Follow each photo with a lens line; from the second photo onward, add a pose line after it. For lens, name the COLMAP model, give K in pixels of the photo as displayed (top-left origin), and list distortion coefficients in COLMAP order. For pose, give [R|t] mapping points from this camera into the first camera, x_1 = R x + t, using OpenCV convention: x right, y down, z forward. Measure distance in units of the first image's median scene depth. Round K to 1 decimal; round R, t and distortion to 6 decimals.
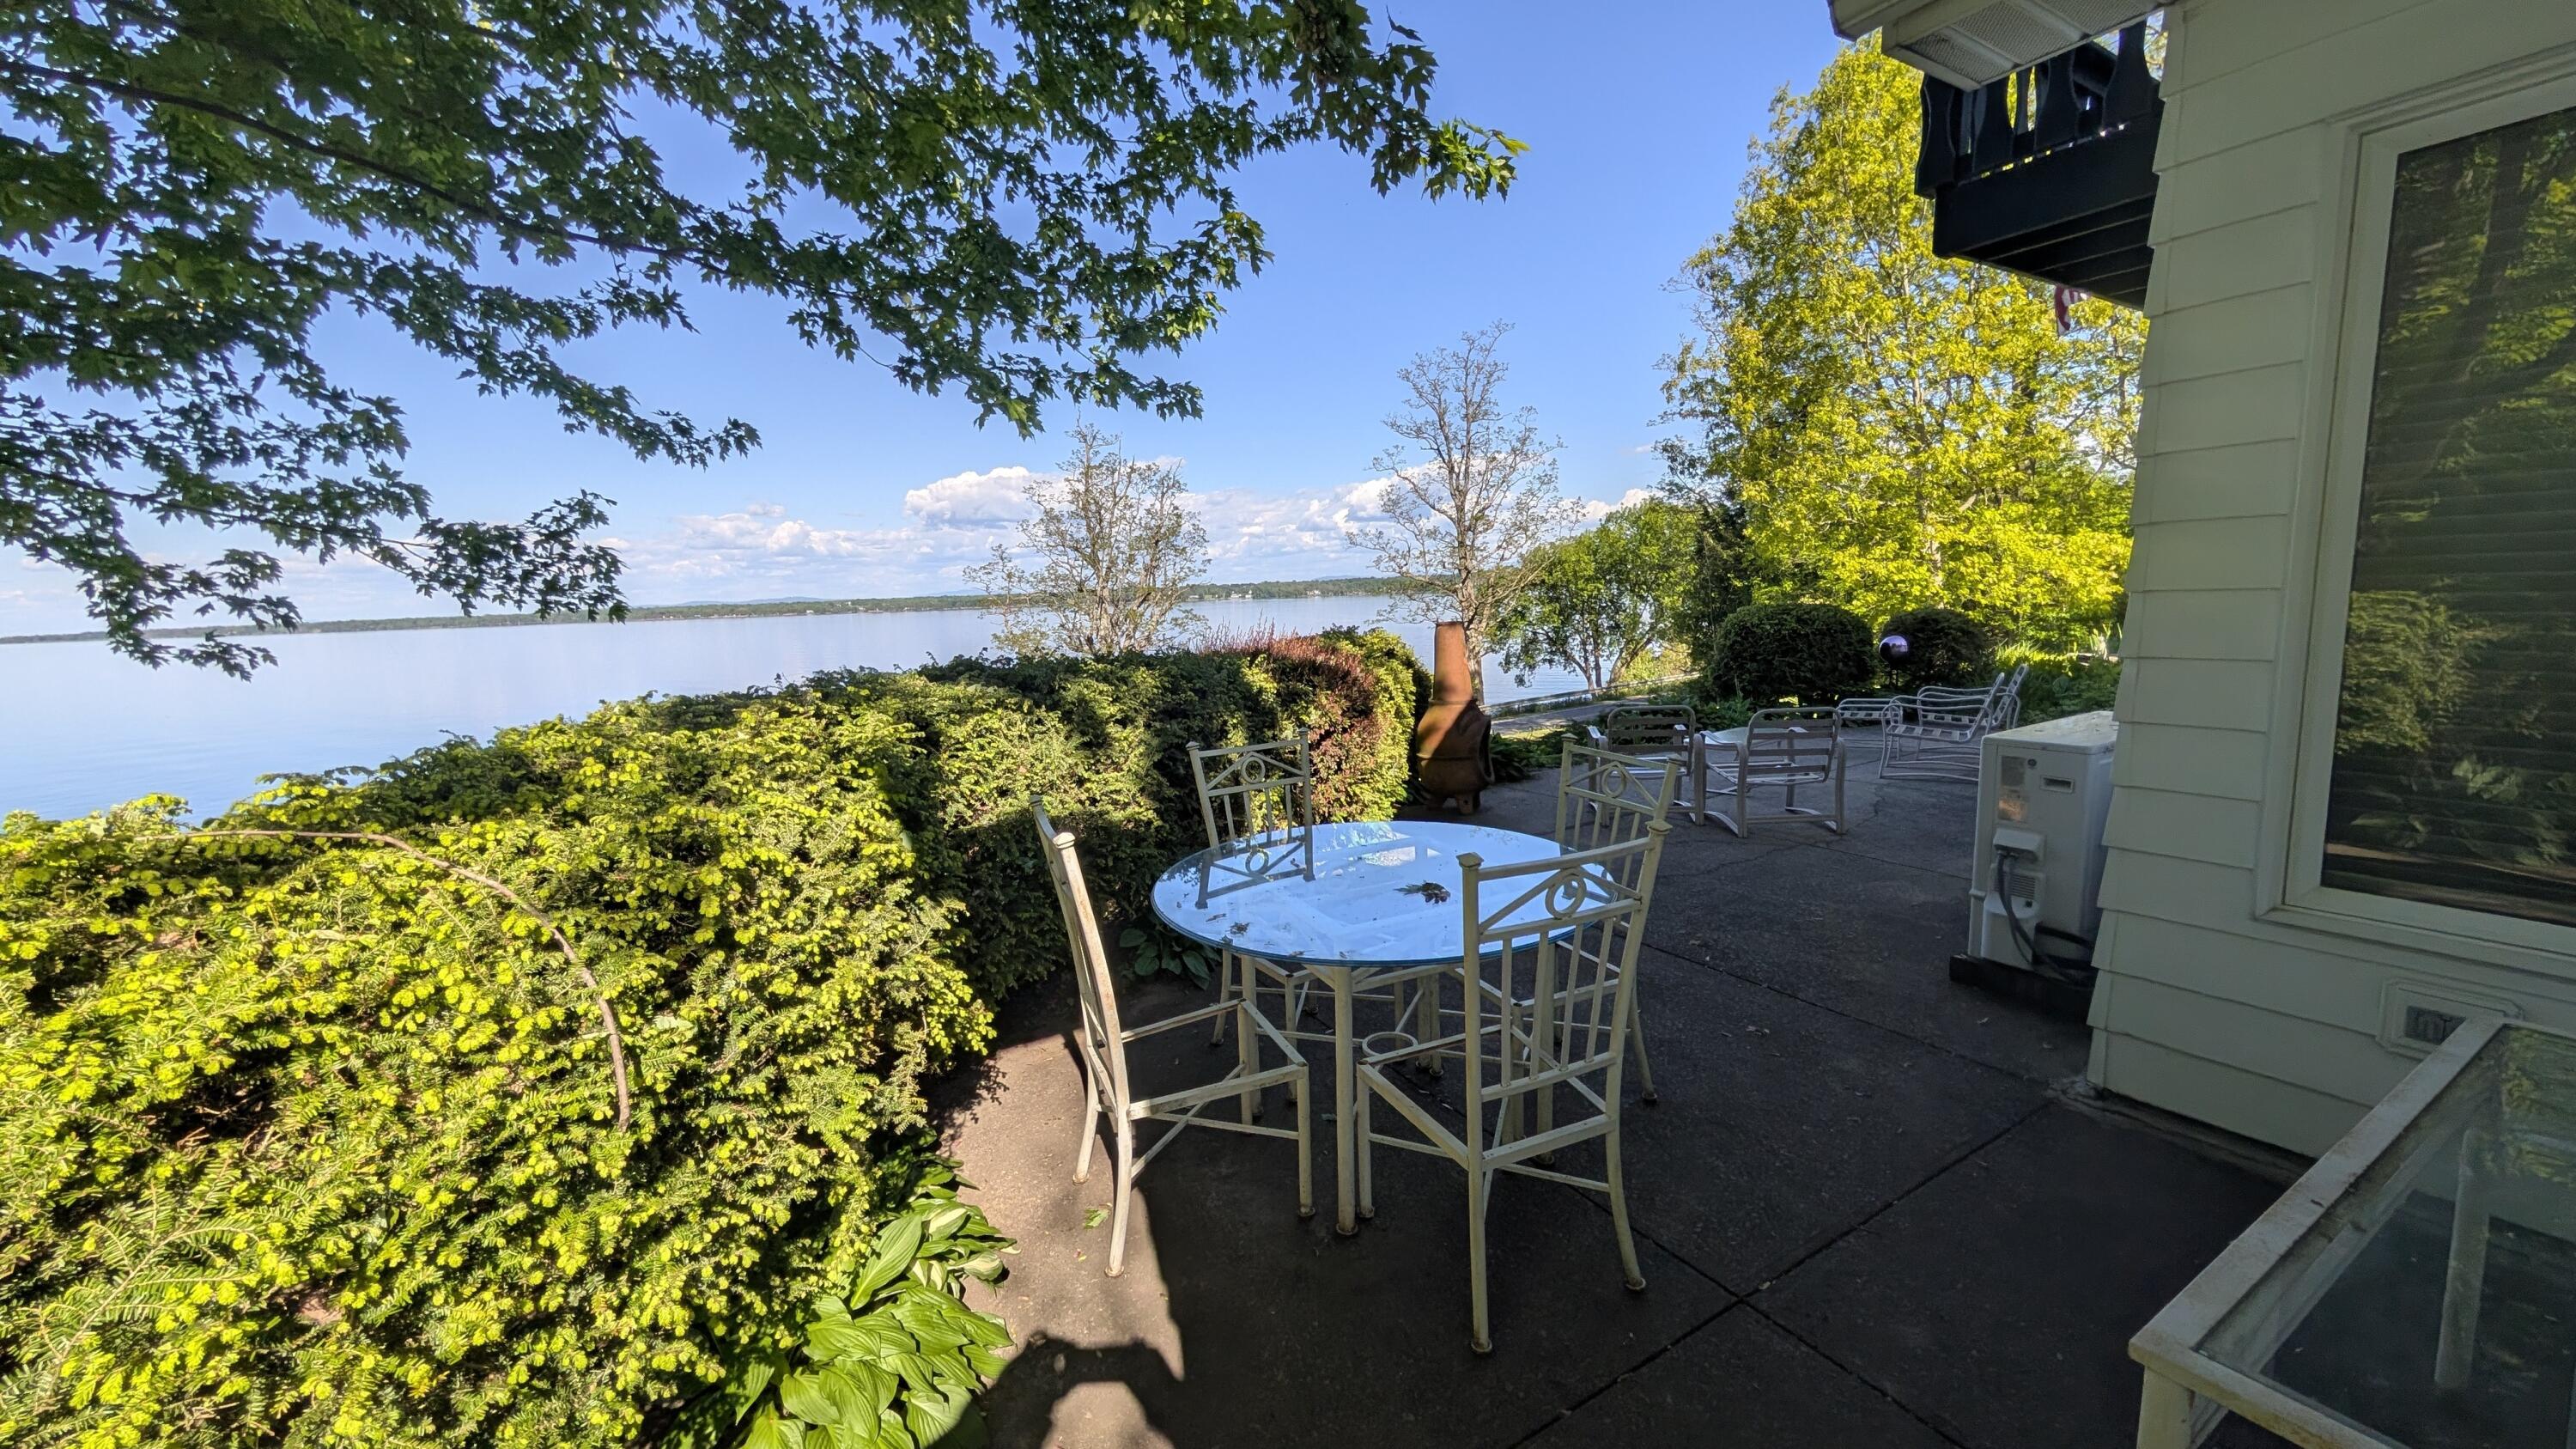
lens RADIAL K [[969.6, 0, 1295.2], [0, 969.6, 738.7], [0, 0, 1]] dist [-0.000739, -0.000080]
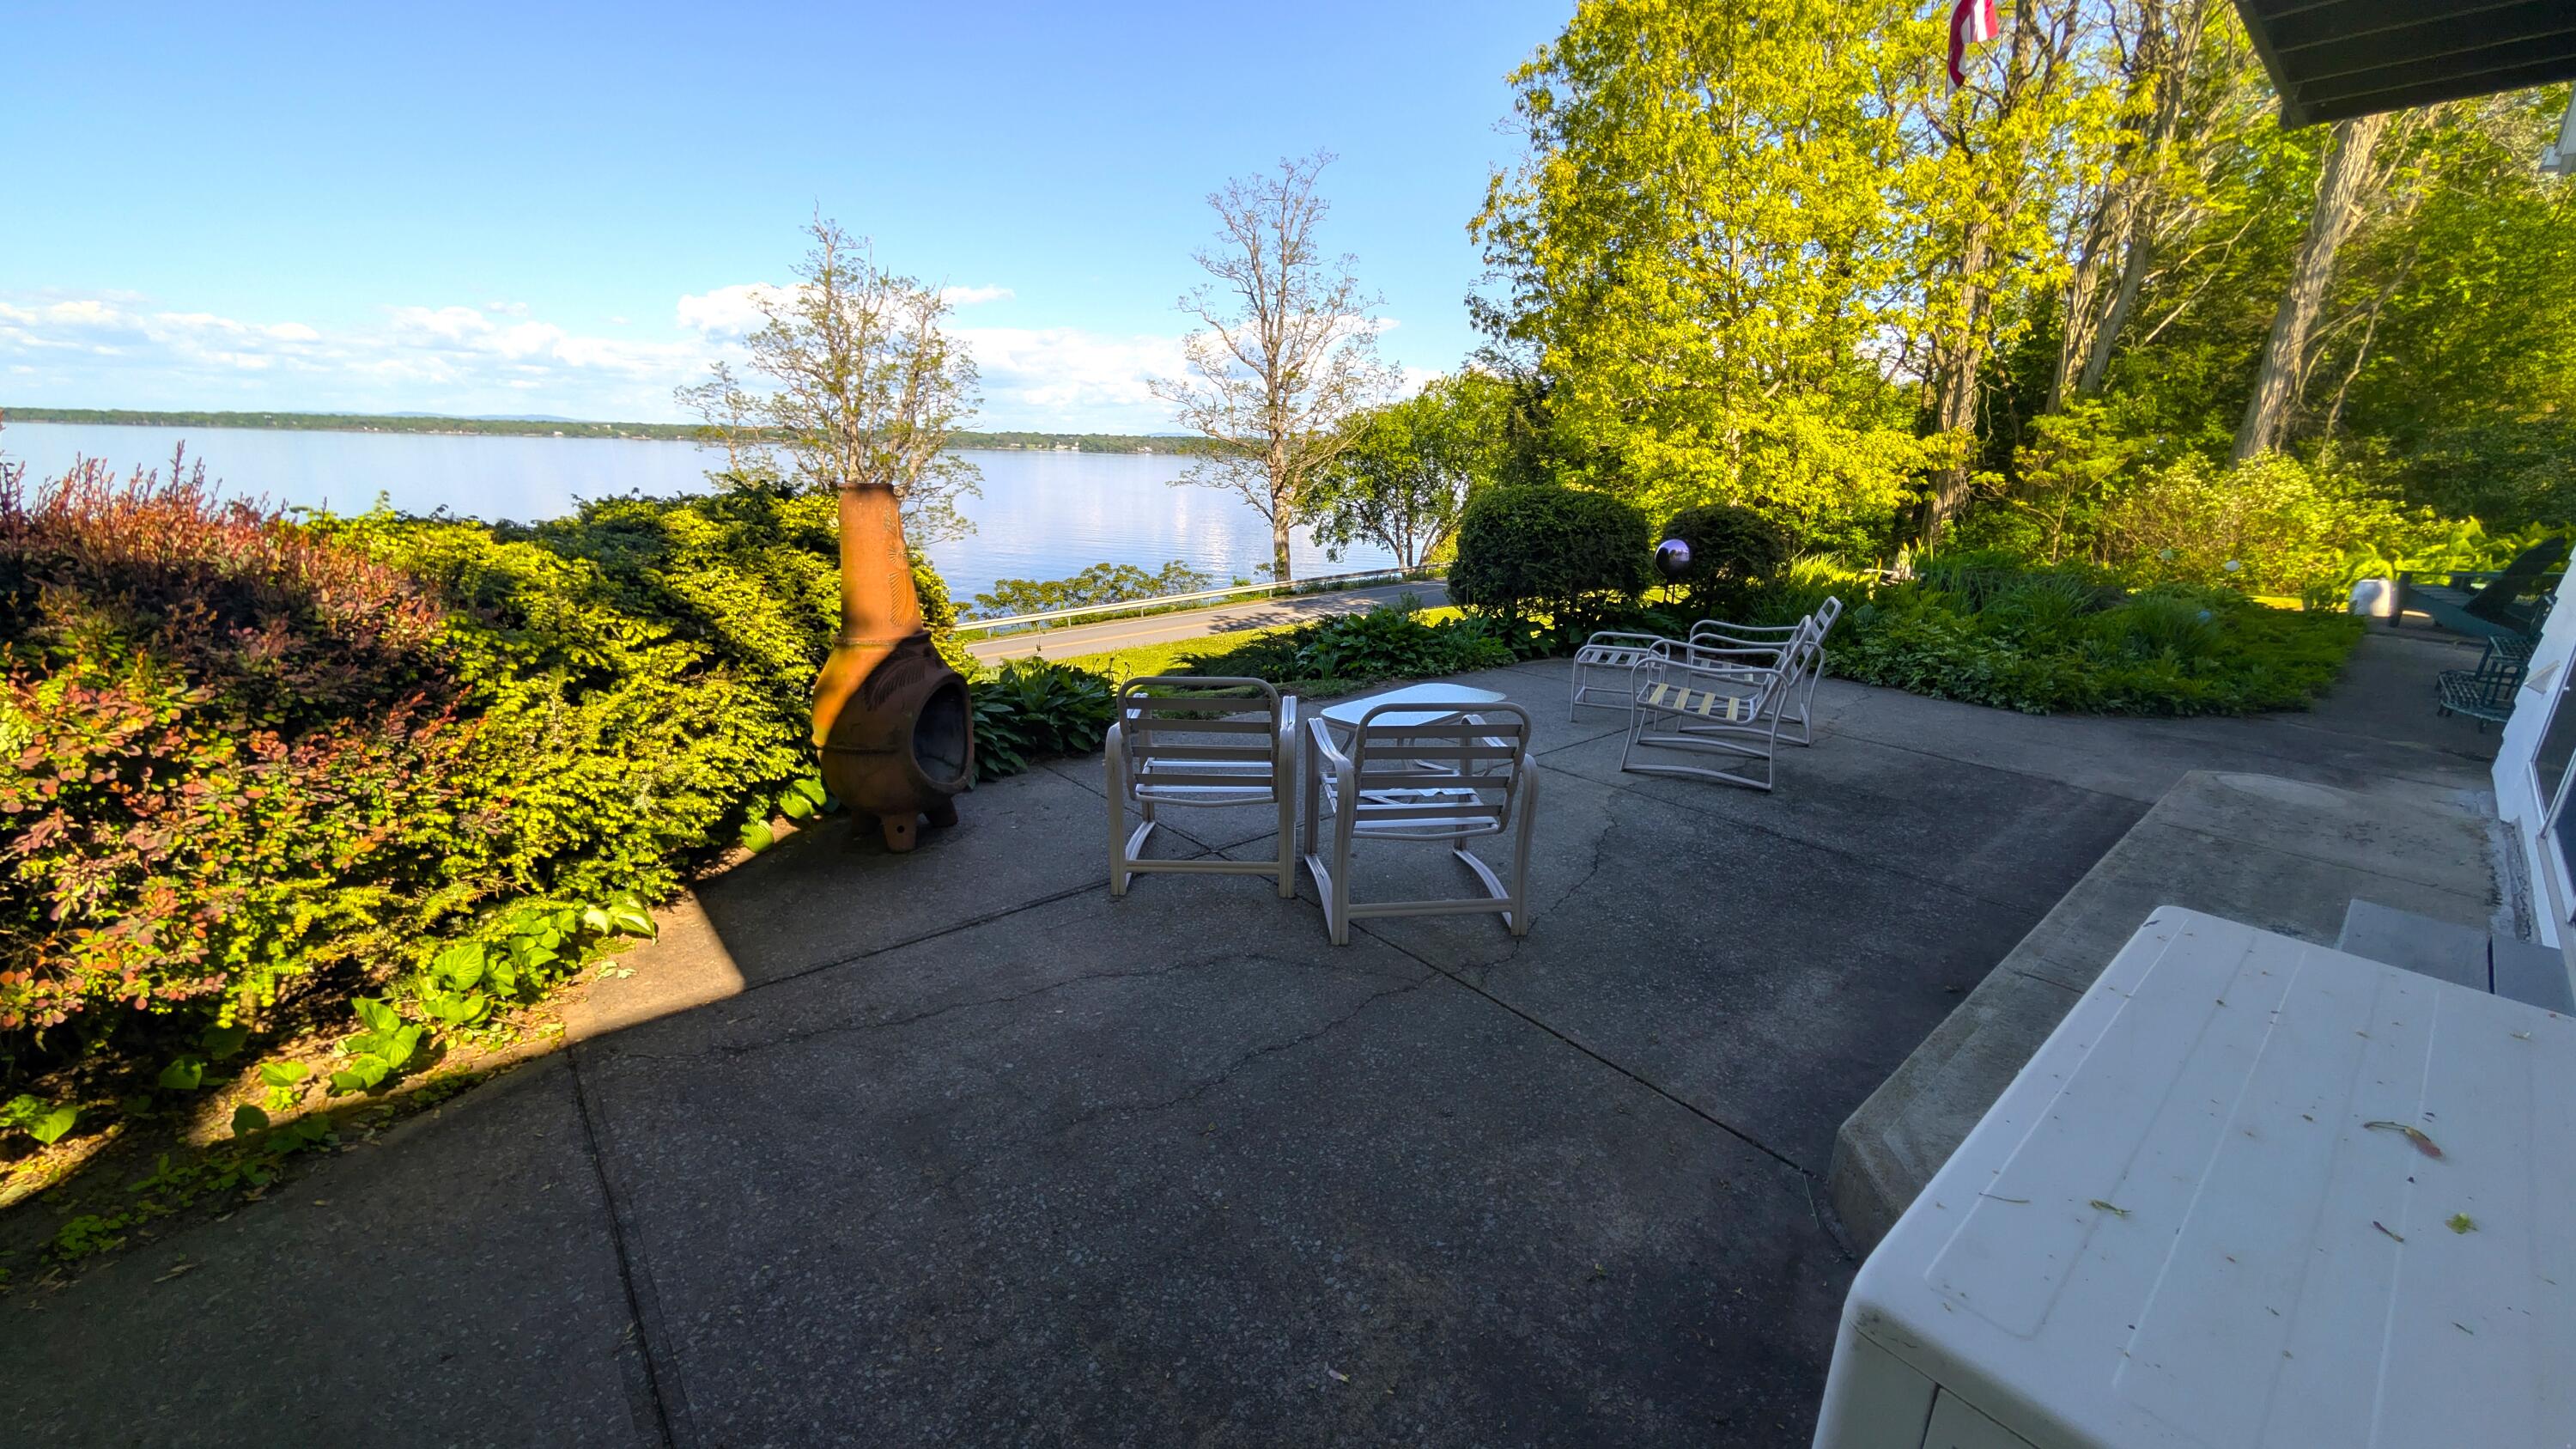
lens RADIAL K [[969.6, 0, 1295.2], [0, 969.6, 738.7], [0, 0, 1]] dist [-0.000739, -0.000080]
pose [[0.984210, 0.013177, 0.176515, 0.063739], [-0.037092, 0.990437, 0.132884, -0.013933], [-0.173076, -0.137333, 0.975287, 0.095002]]
